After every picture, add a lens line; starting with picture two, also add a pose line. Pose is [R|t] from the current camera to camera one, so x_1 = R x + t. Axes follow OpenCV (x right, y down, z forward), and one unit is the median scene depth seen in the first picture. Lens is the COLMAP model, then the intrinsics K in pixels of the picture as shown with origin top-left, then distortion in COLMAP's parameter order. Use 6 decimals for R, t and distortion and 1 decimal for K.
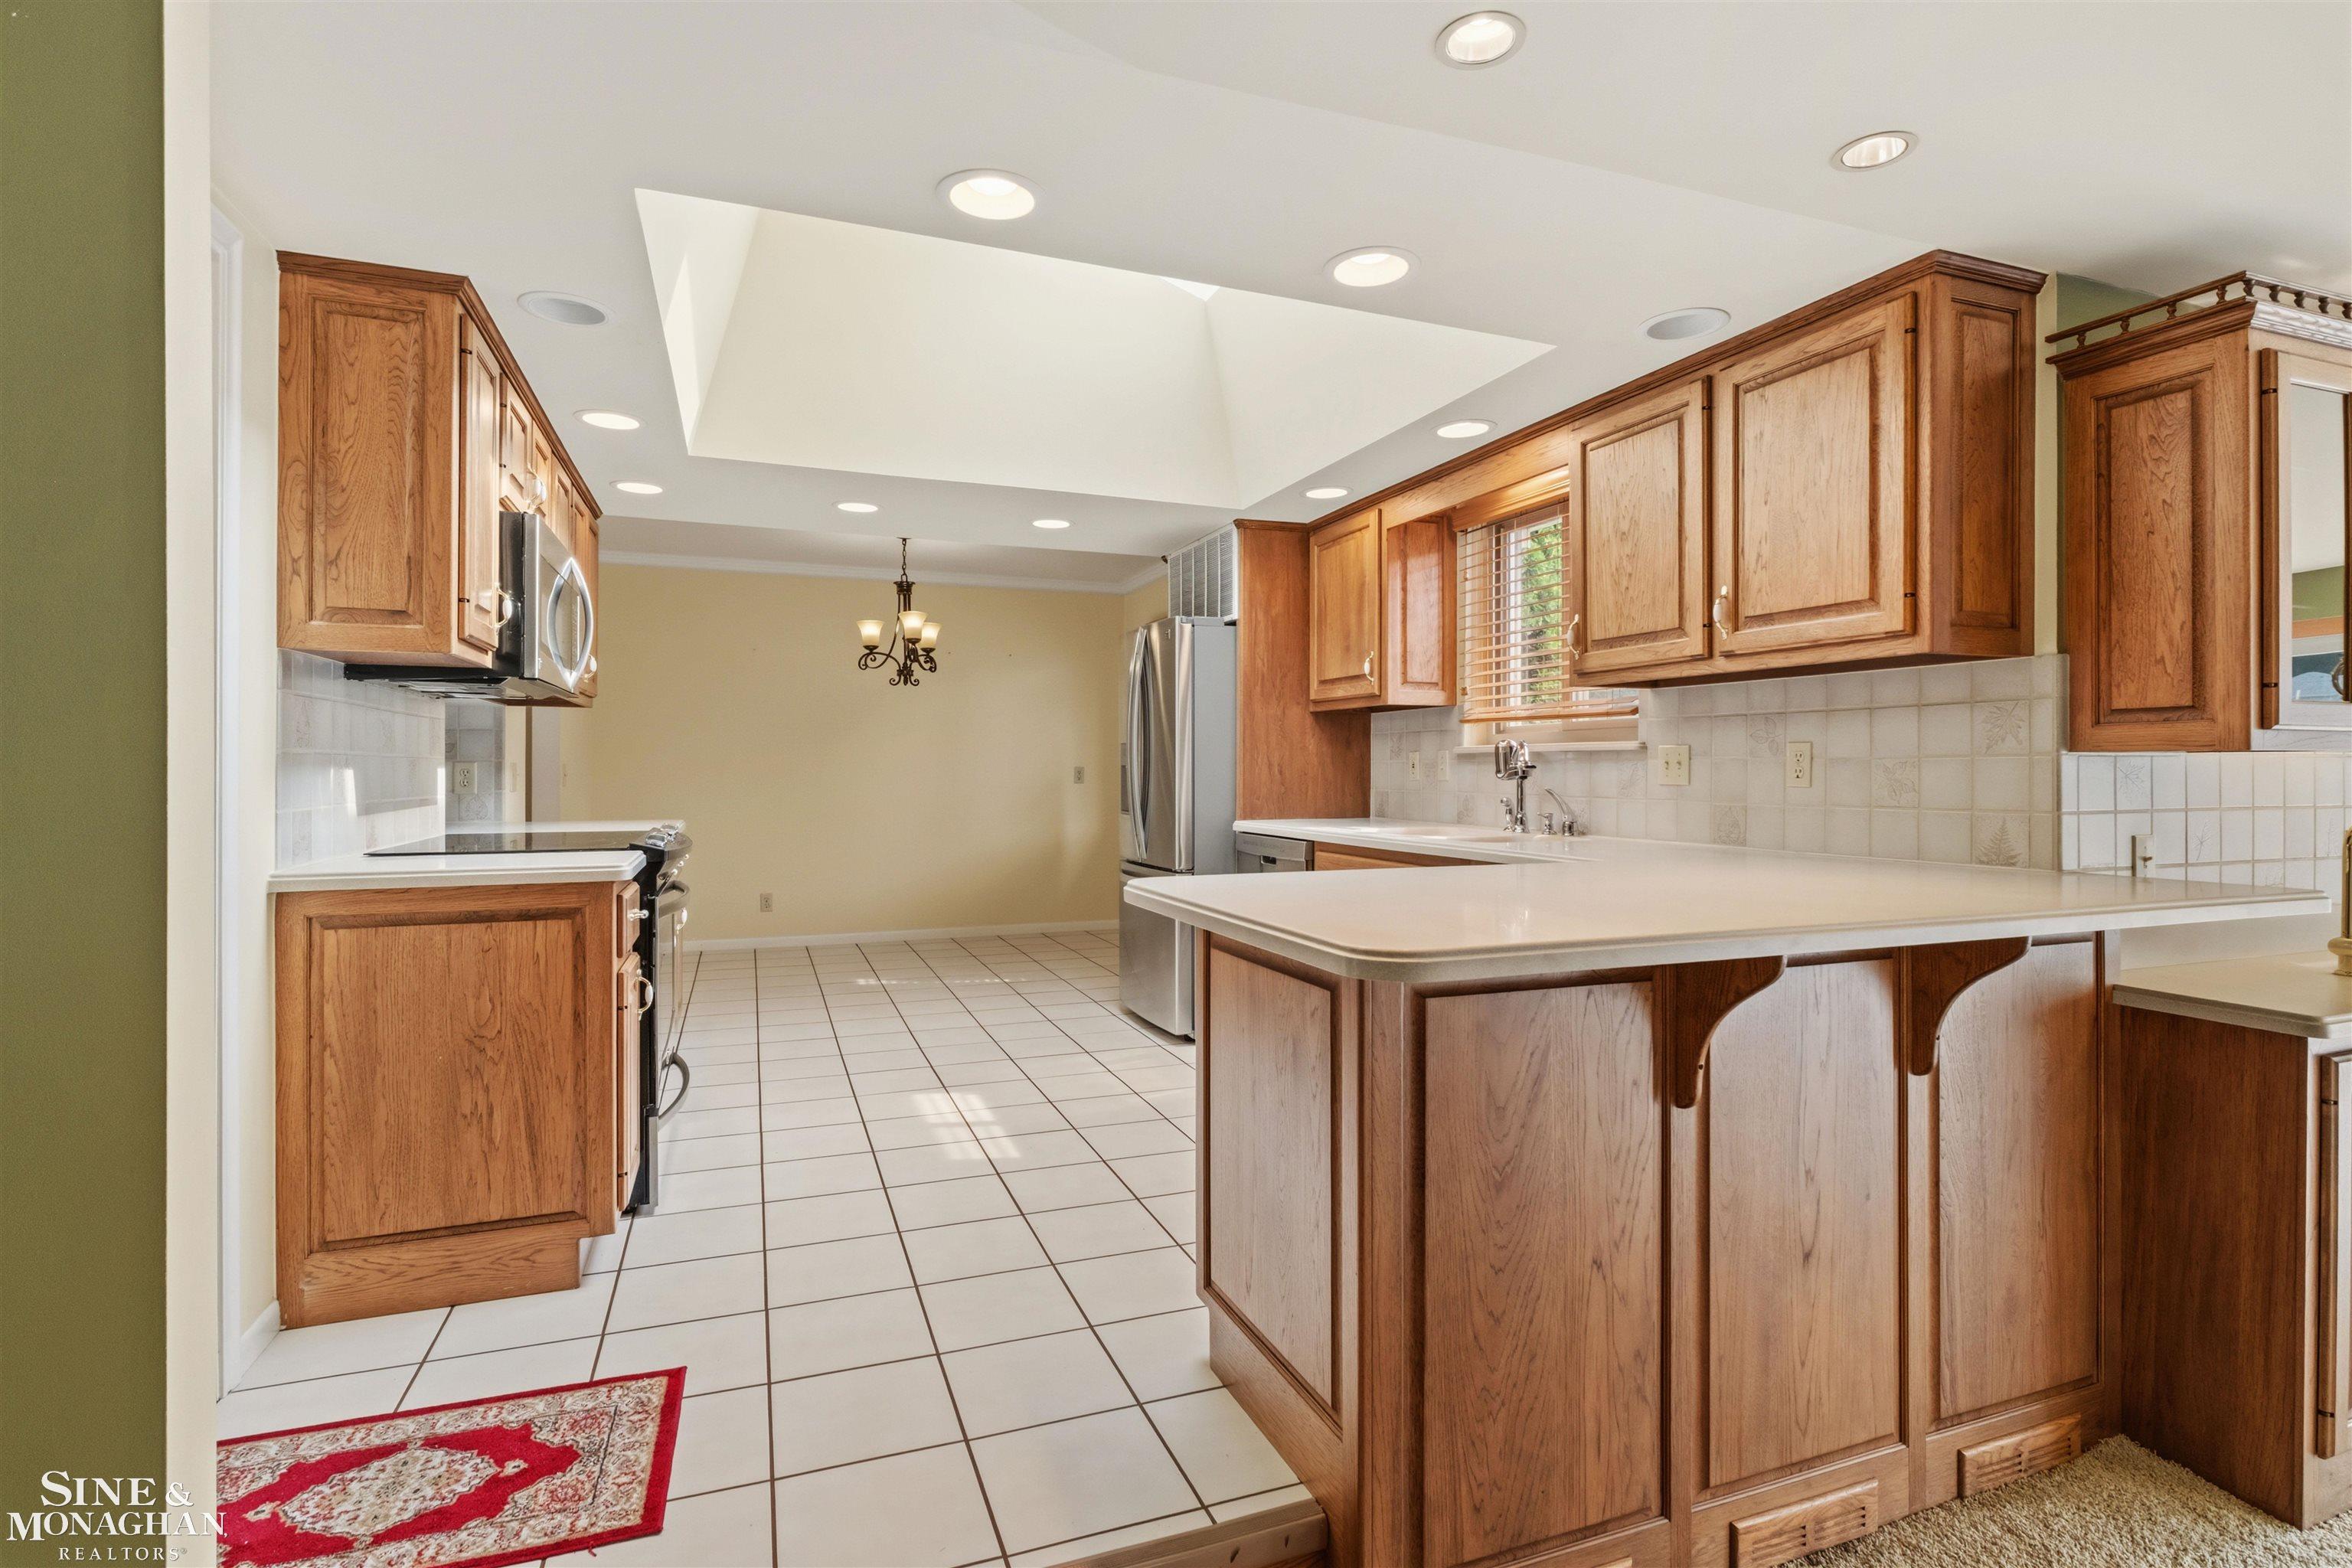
lens RADIAL K [[1145.5, 0, 1182.3], [0, 1145.5, 770.4], [0, 0, 1]] dist [-0.000737, -0.000011]
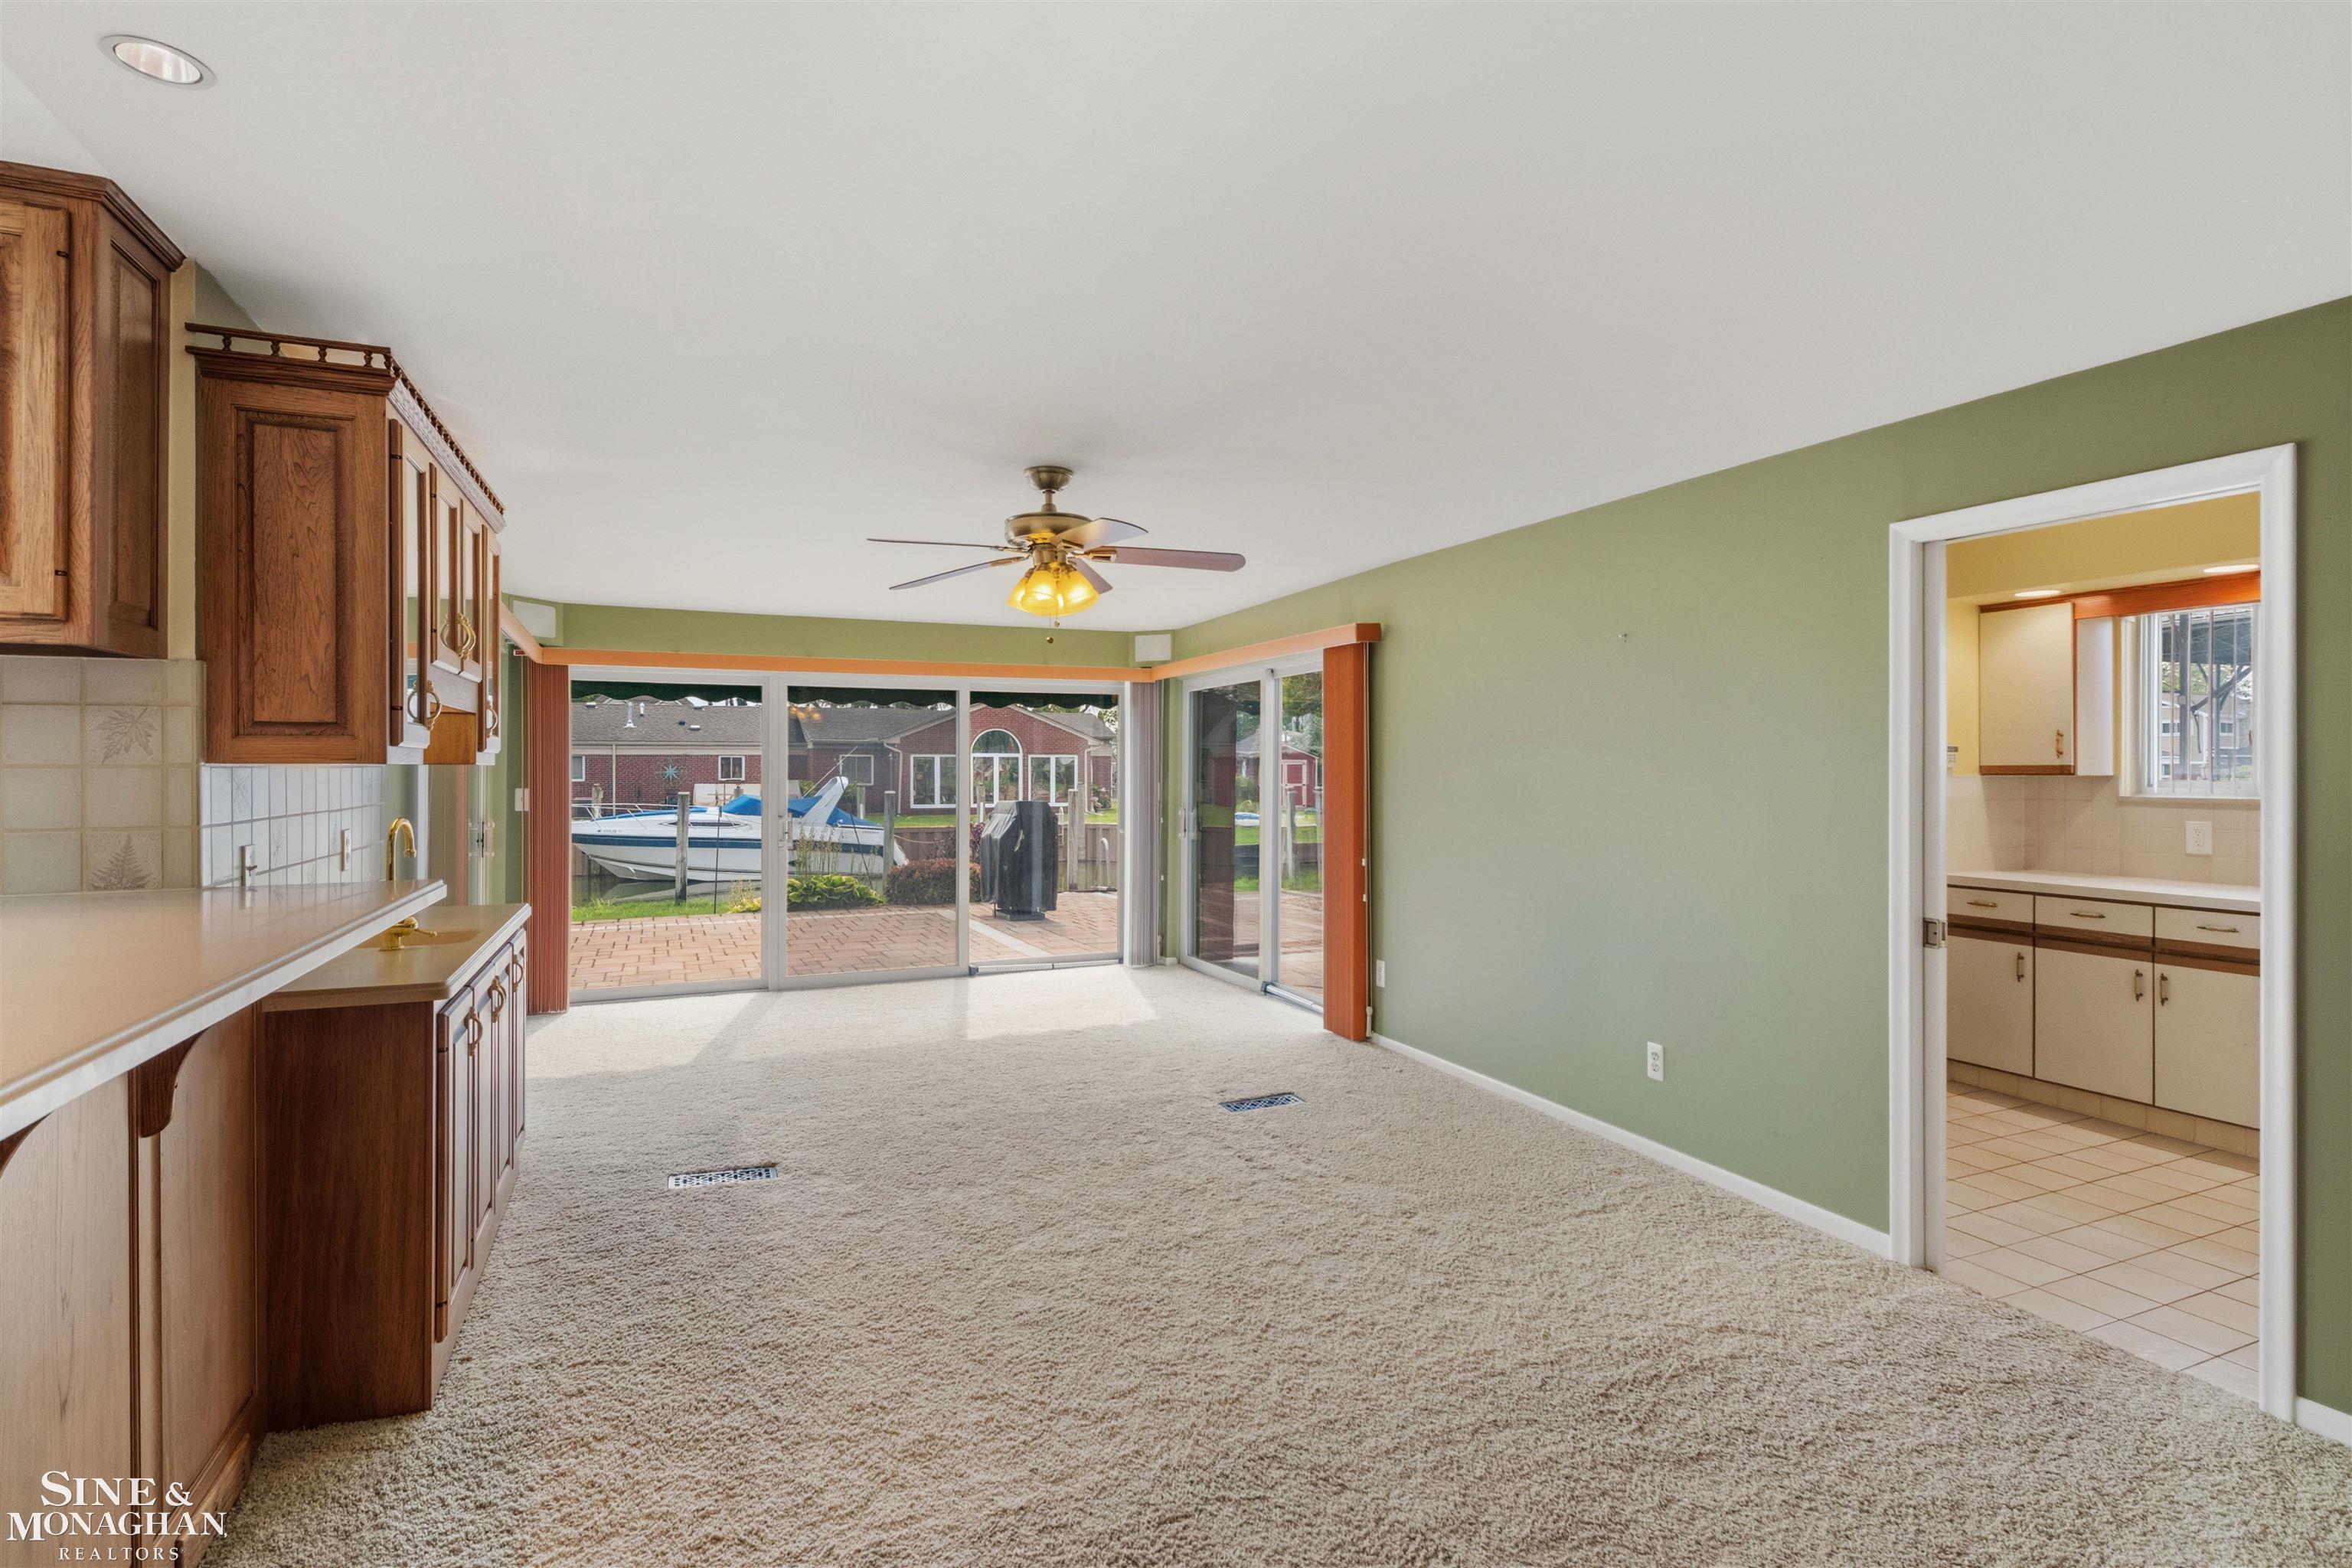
lens RADIAL K [[1145.5, 0, 1189.3], [0, 1145.5, 773.0], [0, 0, 1]] dist [-0.000737, -0.000011]
pose [[-0.051284, -0.001910, 0.998682, -0.241853], [0.005801, 0.999981, 0.002210, -0.005406], [-0.998667, 0.005906, -0.051272, 0.233479]]
